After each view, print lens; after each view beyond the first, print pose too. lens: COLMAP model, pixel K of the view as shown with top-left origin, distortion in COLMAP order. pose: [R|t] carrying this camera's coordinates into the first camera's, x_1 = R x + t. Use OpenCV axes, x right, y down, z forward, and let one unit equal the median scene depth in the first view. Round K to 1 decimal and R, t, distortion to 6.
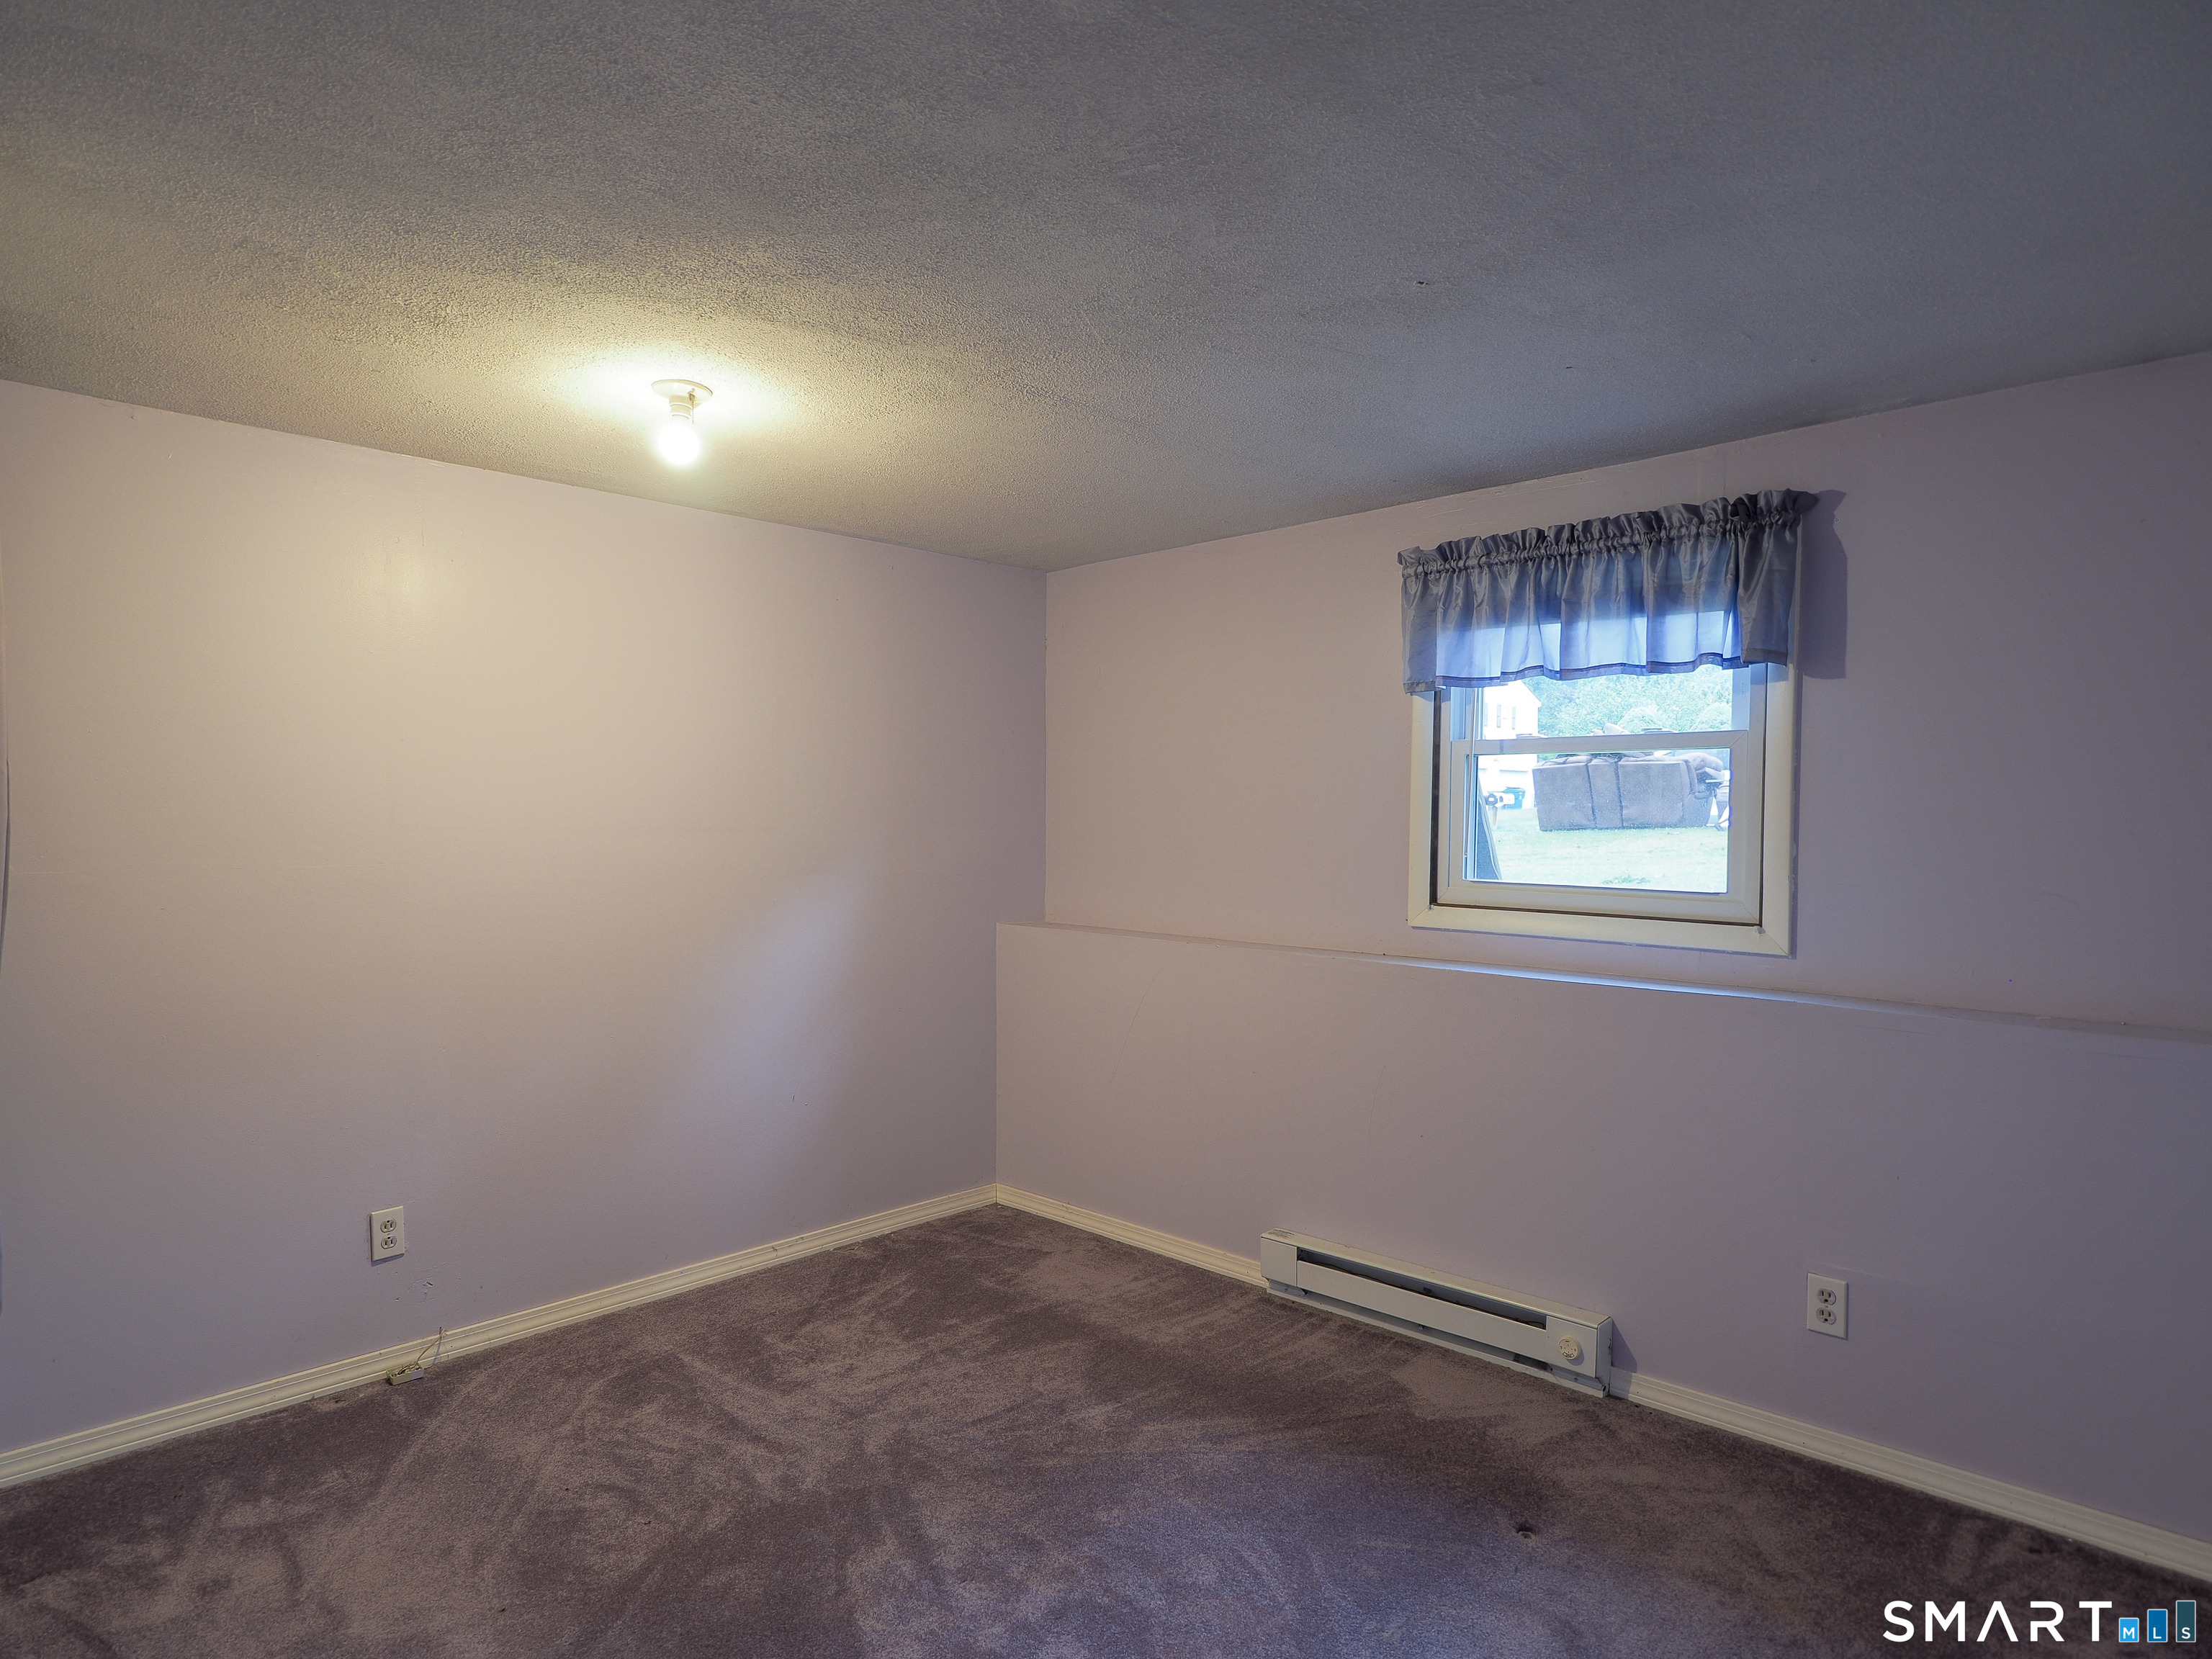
lens RADIAL K [[1240.1, 0, 1104.9], [0, 1240.1, 866.1], [0, 0, 1]] dist [-0.003516, -0.005682]
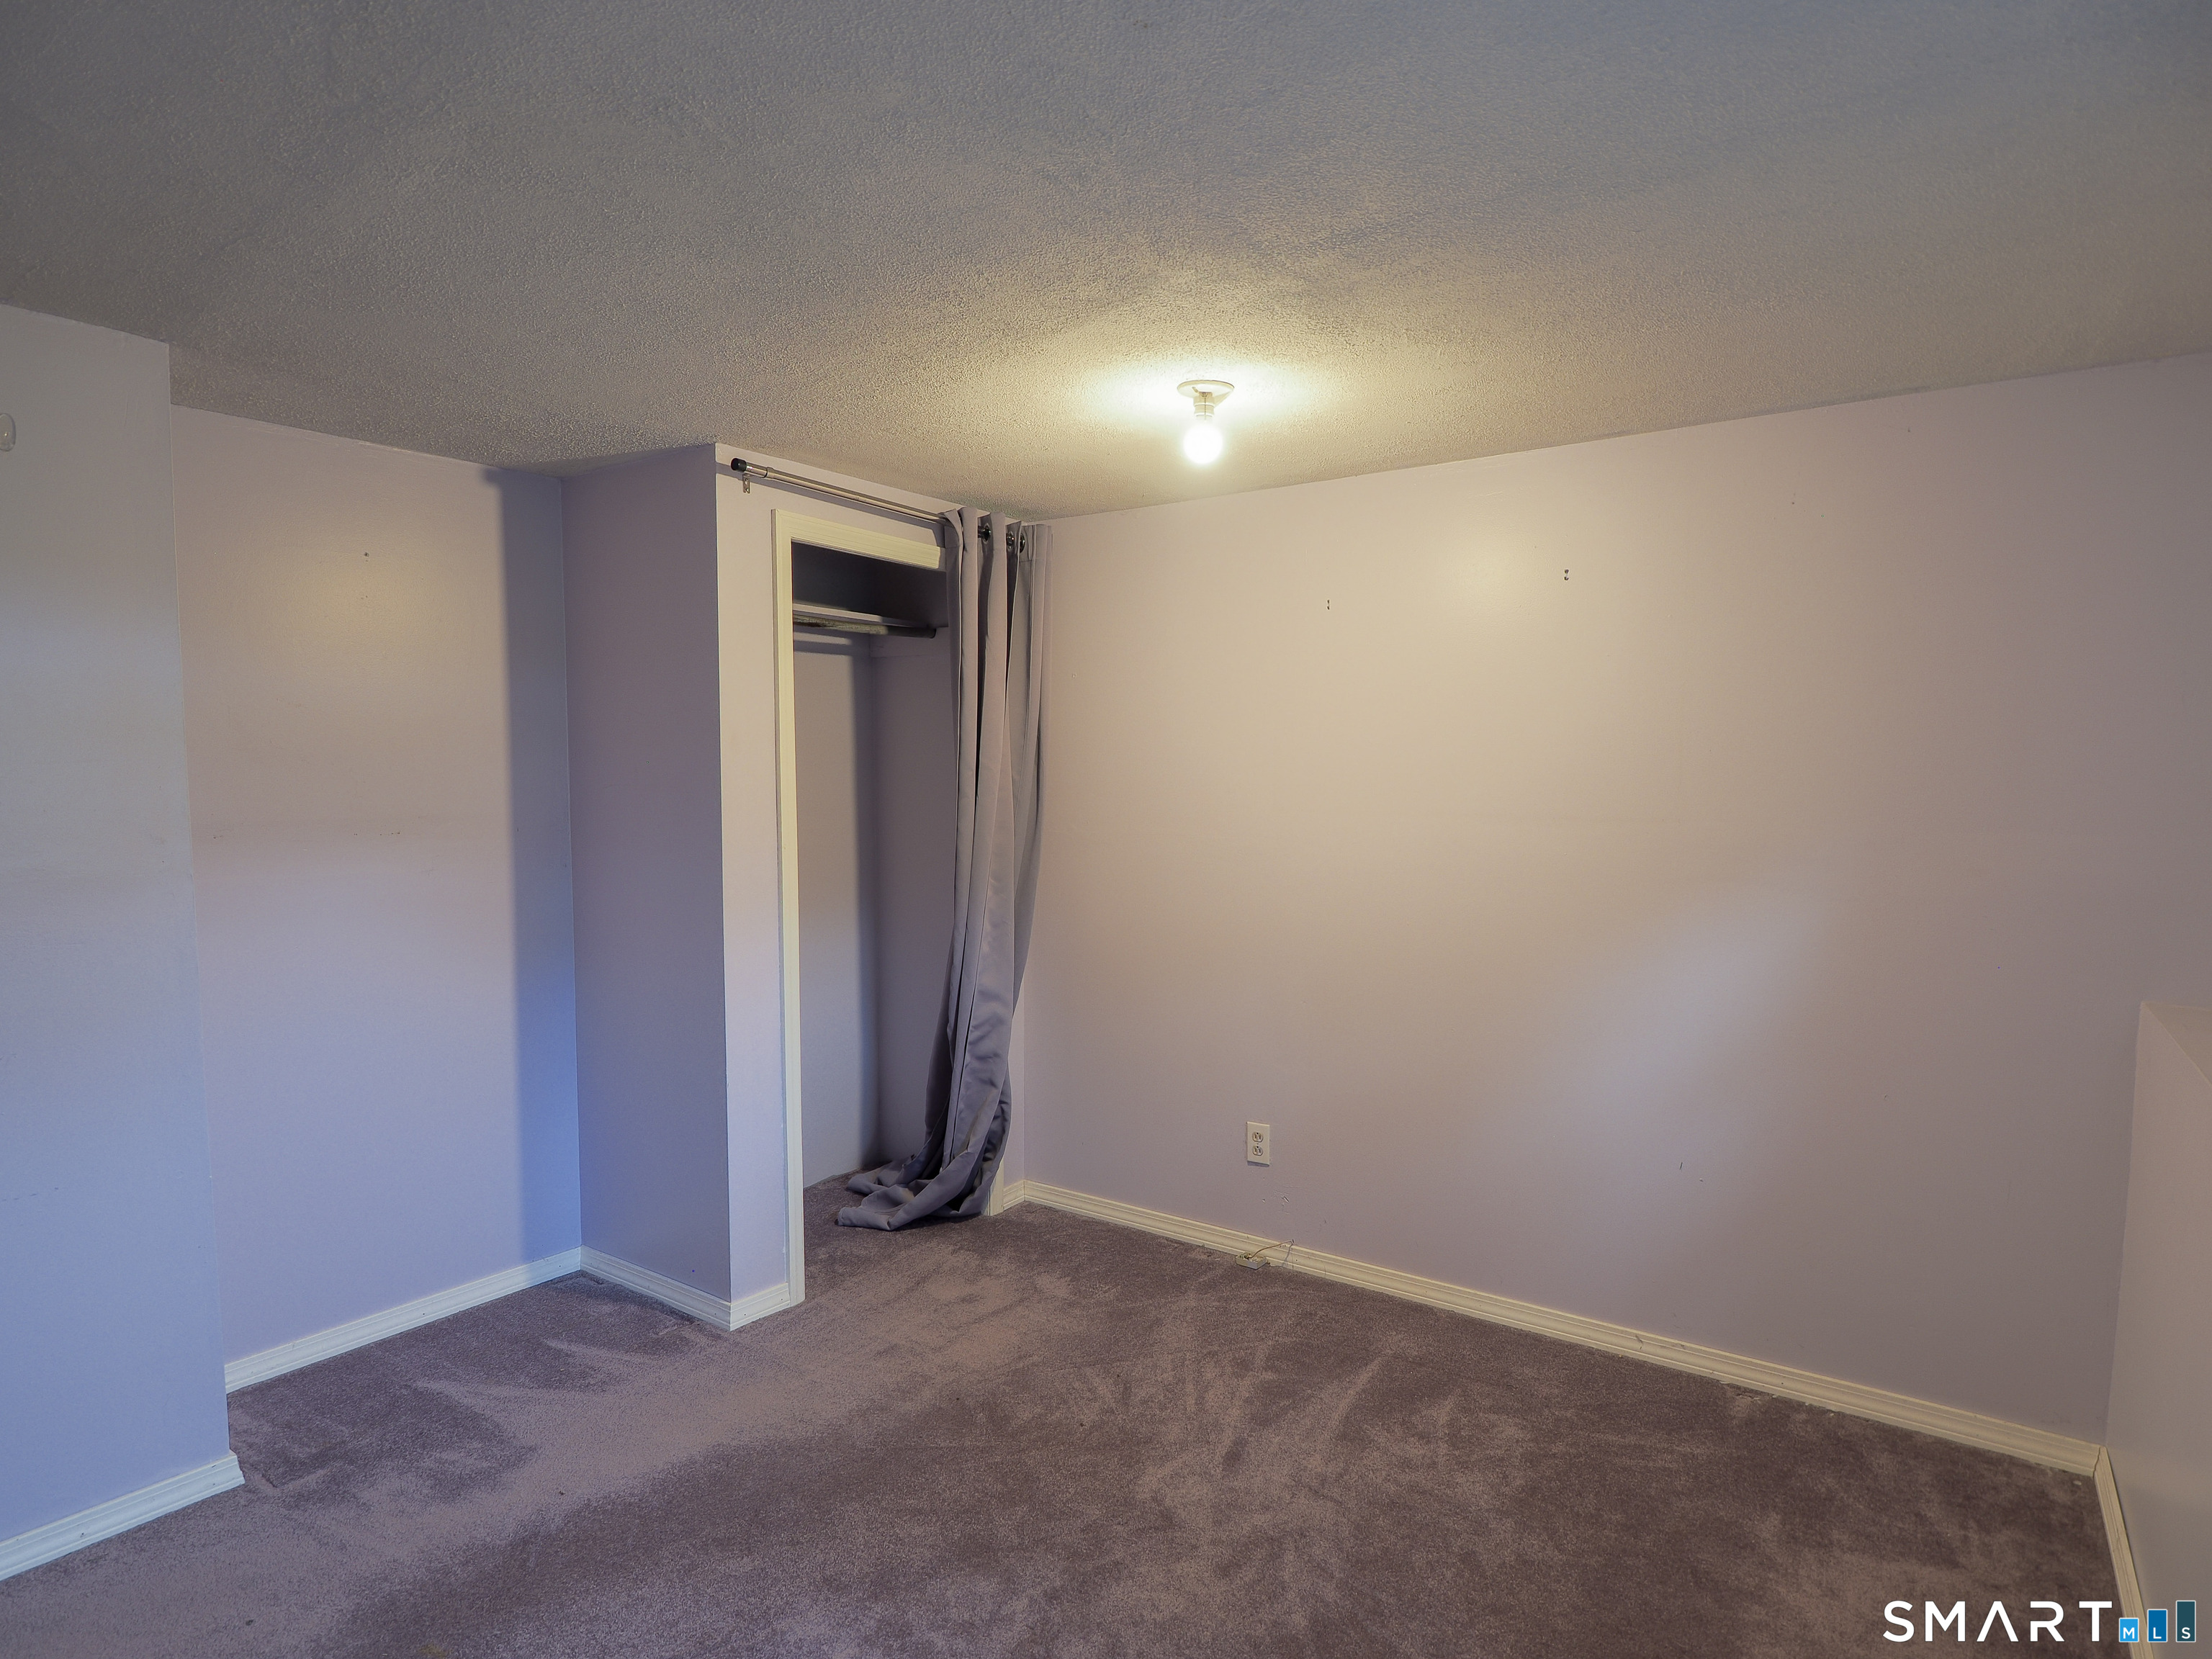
lens RADIAL K [[1221.7, 0, 1099.7], [0, 1221.7, 858.5], [0, 0, 1]] dist [-0.001975, -0.008024]
pose [[0.156862, 0.068369, -0.985251, 0.560415], [-0.044138, 0.997090, 0.062163, -0.050159], [0.986634, 0.033736, 0.159423, 0.644868]]
